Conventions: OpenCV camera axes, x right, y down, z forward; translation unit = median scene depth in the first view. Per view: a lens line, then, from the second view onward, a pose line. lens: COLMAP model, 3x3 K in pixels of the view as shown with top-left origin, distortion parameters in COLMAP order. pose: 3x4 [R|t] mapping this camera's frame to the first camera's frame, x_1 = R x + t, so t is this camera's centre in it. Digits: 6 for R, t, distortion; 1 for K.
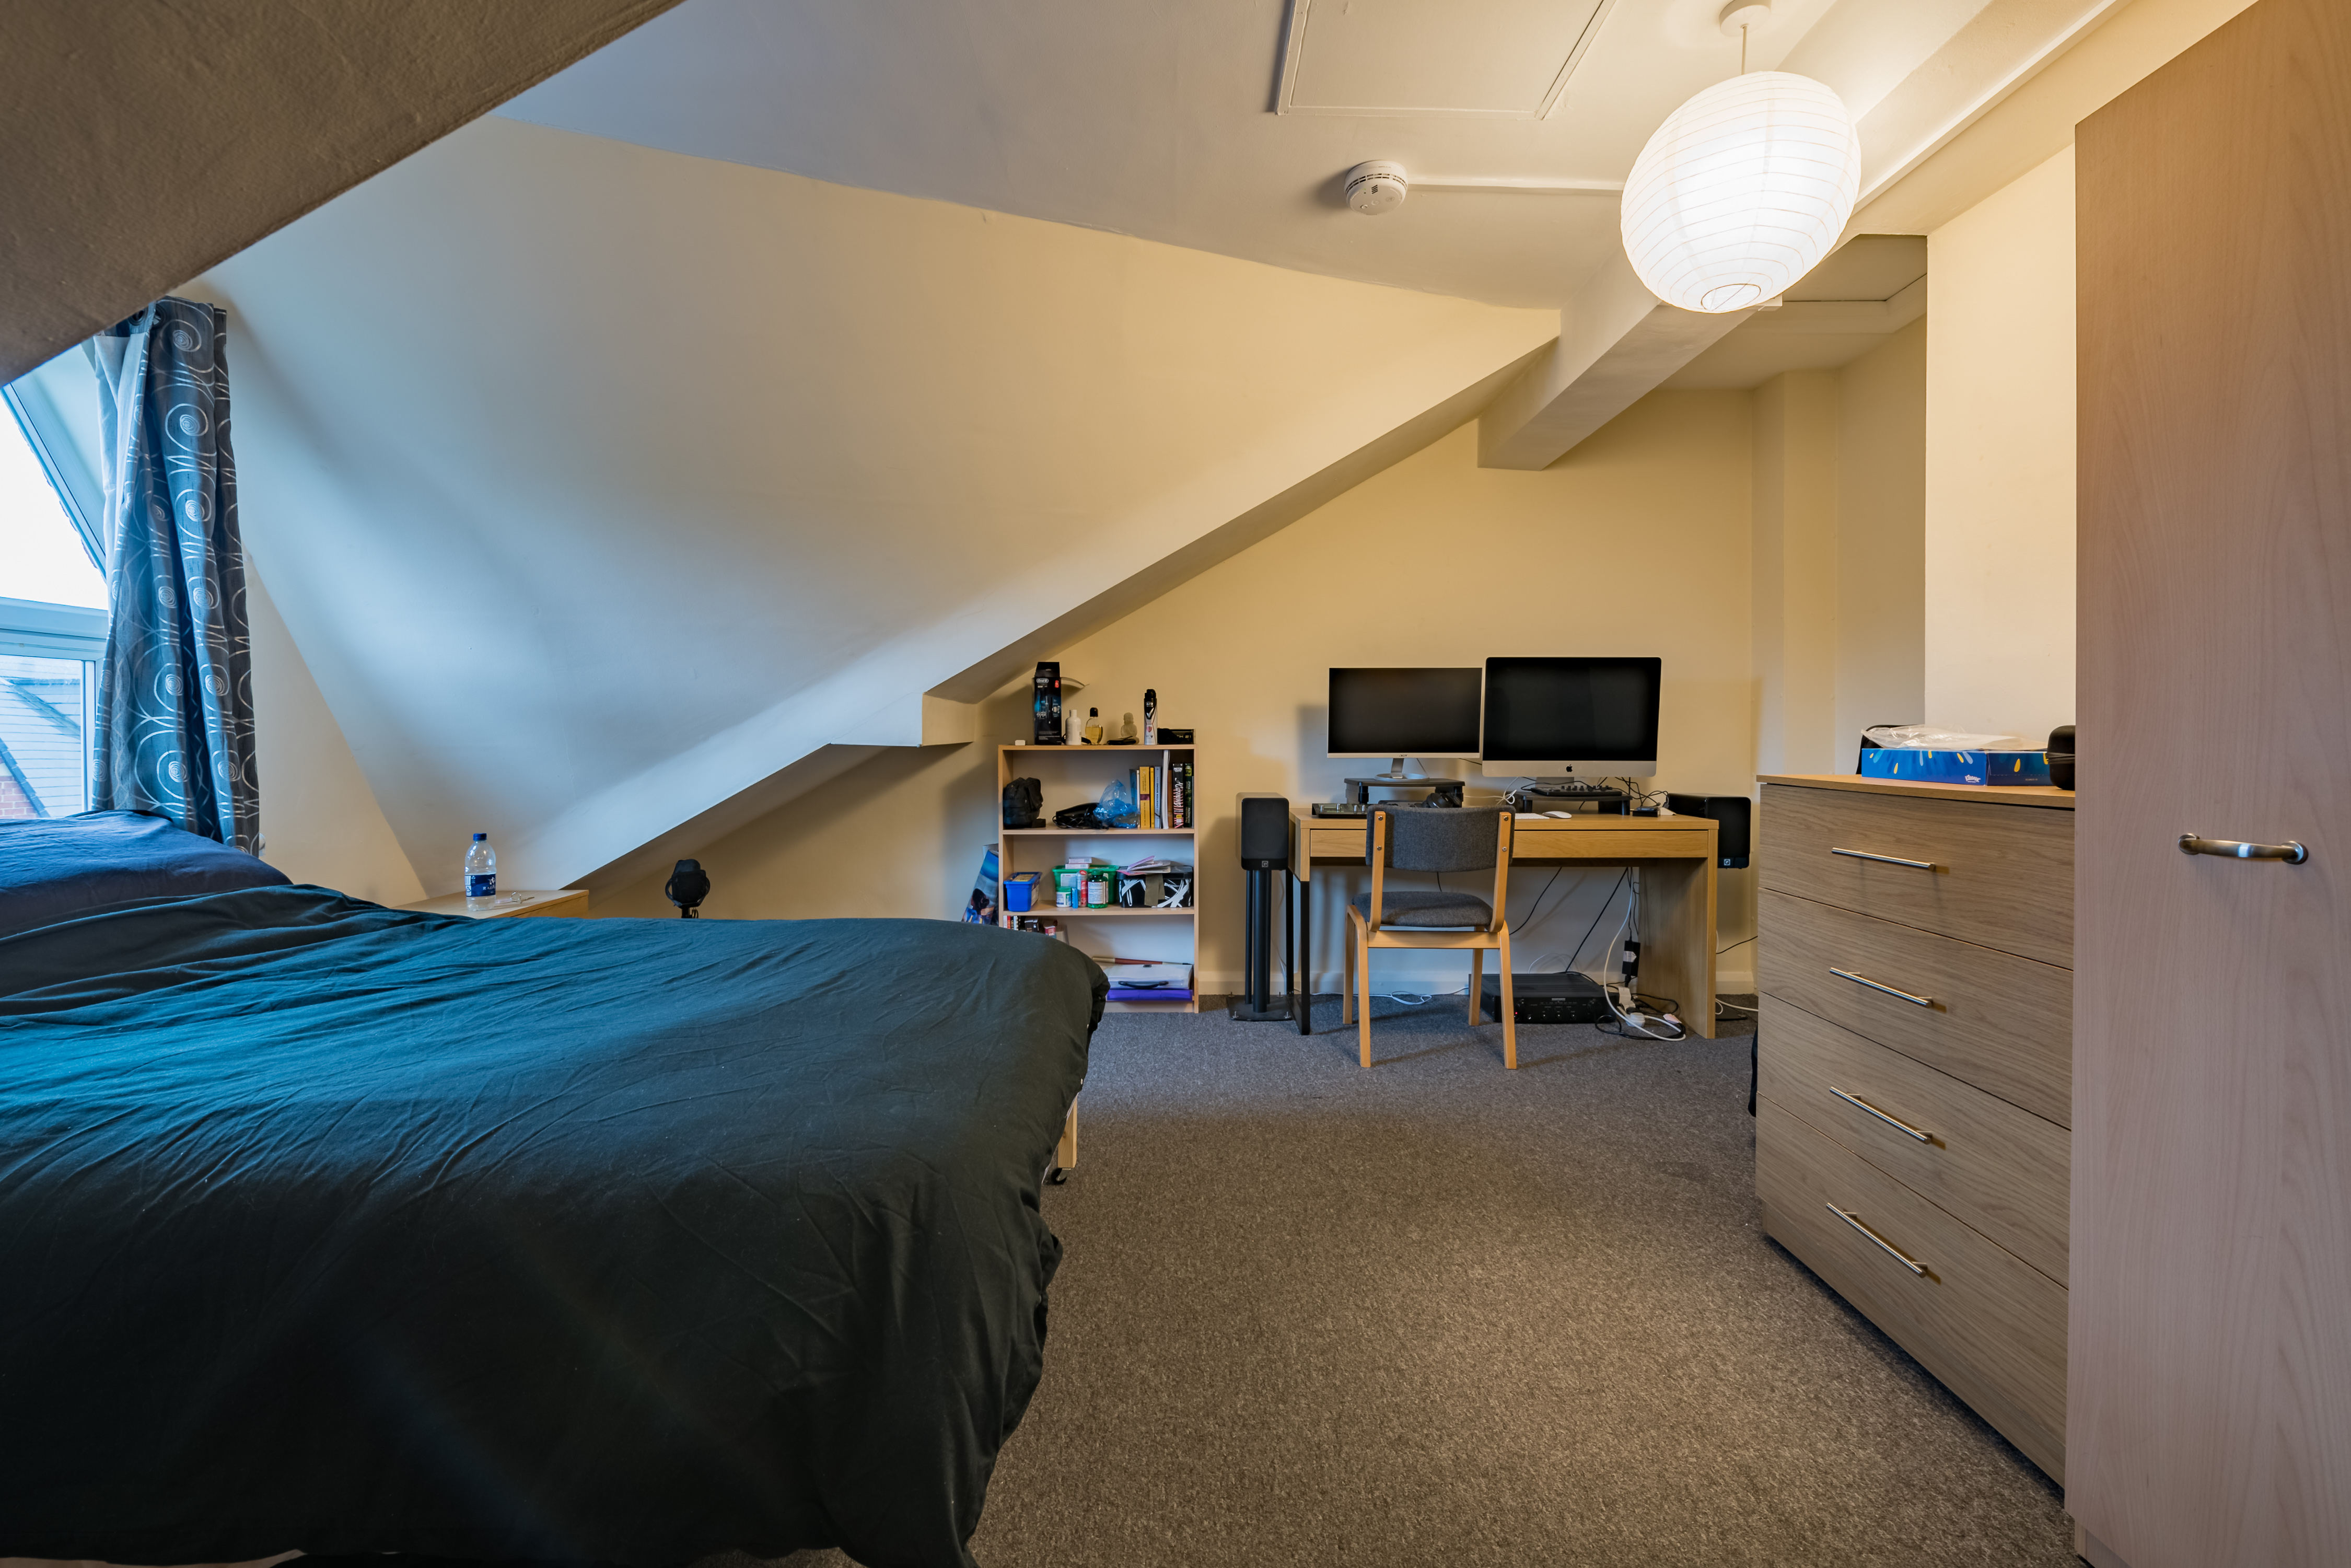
lens RADIAL K [[941.3, 0, 1183.8], [0, 941.3, 760.2], [0, 0, 1]] dist [-0.001689, -0.000962]
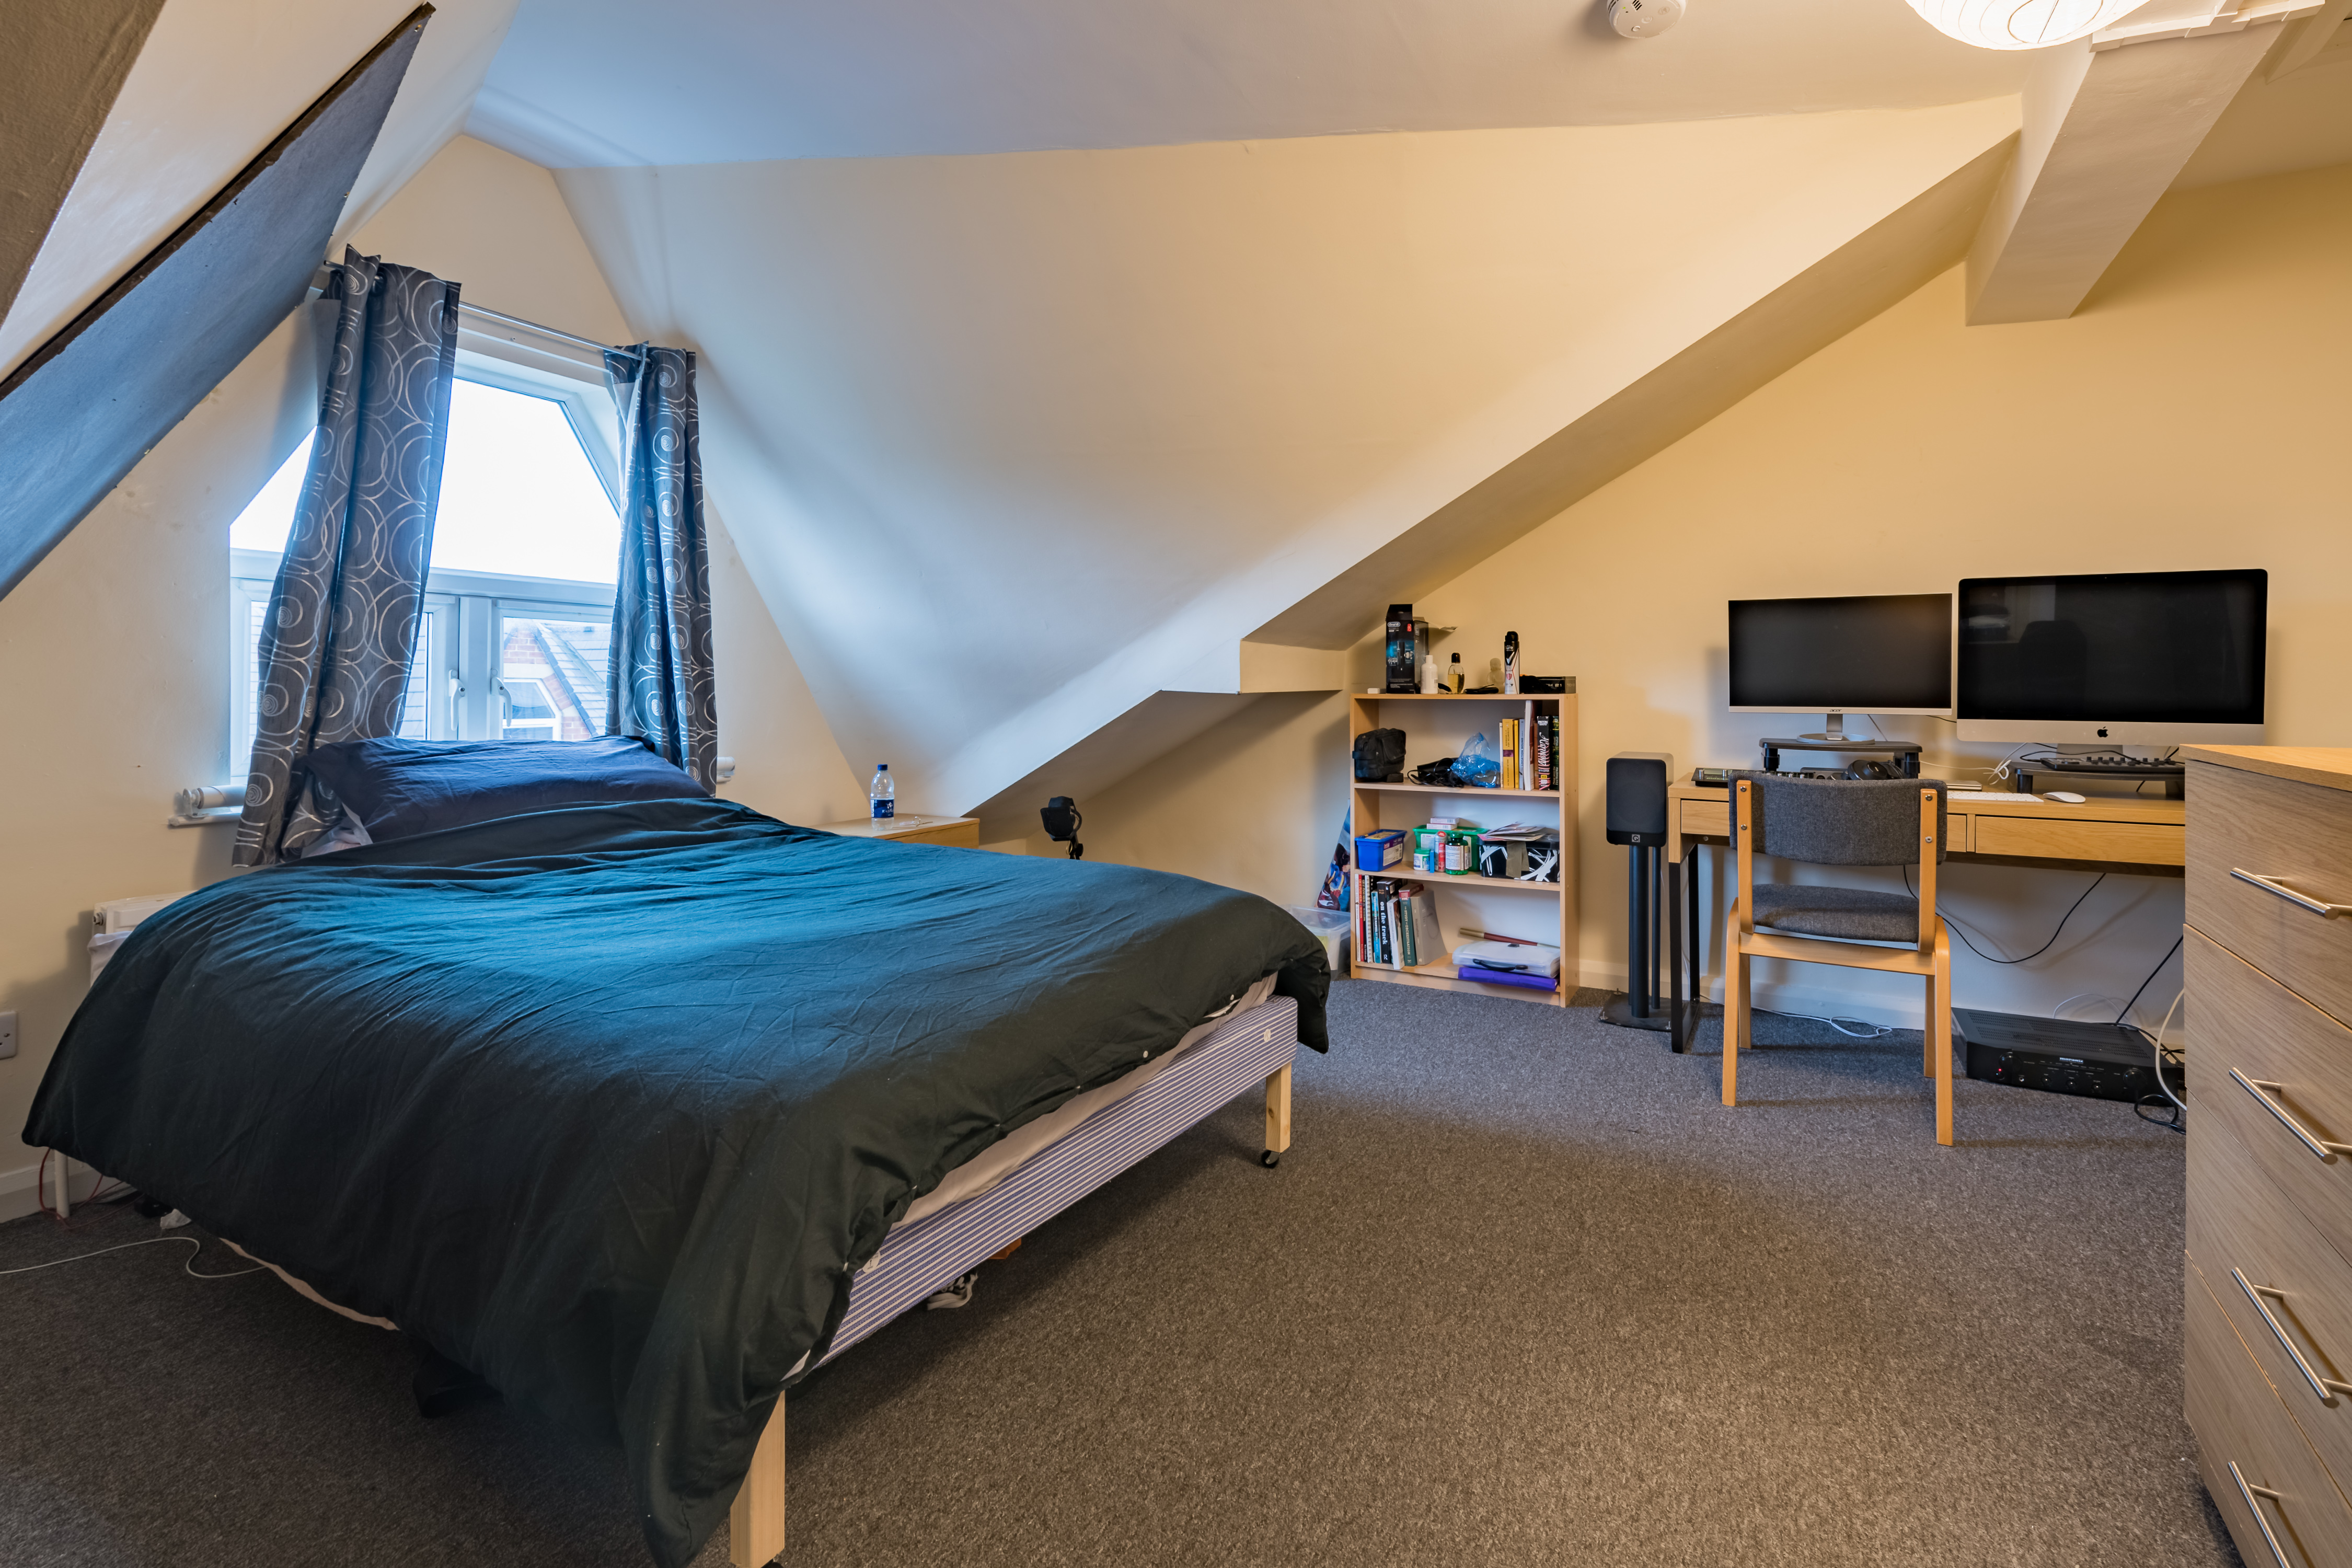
lens RADIAL K [[990.2, 0, 1258.0], [0, 990.2, 689.3], [0, 0, 1]] dist [0.001121, -0.002625]
pose [[0.903768, 0.005510, -0.427987, 0.198859], [-0.014959, 0.999713, -0.018719, 0.000016], [0.427761, 0.023320, 0.903591, 0.079025]]
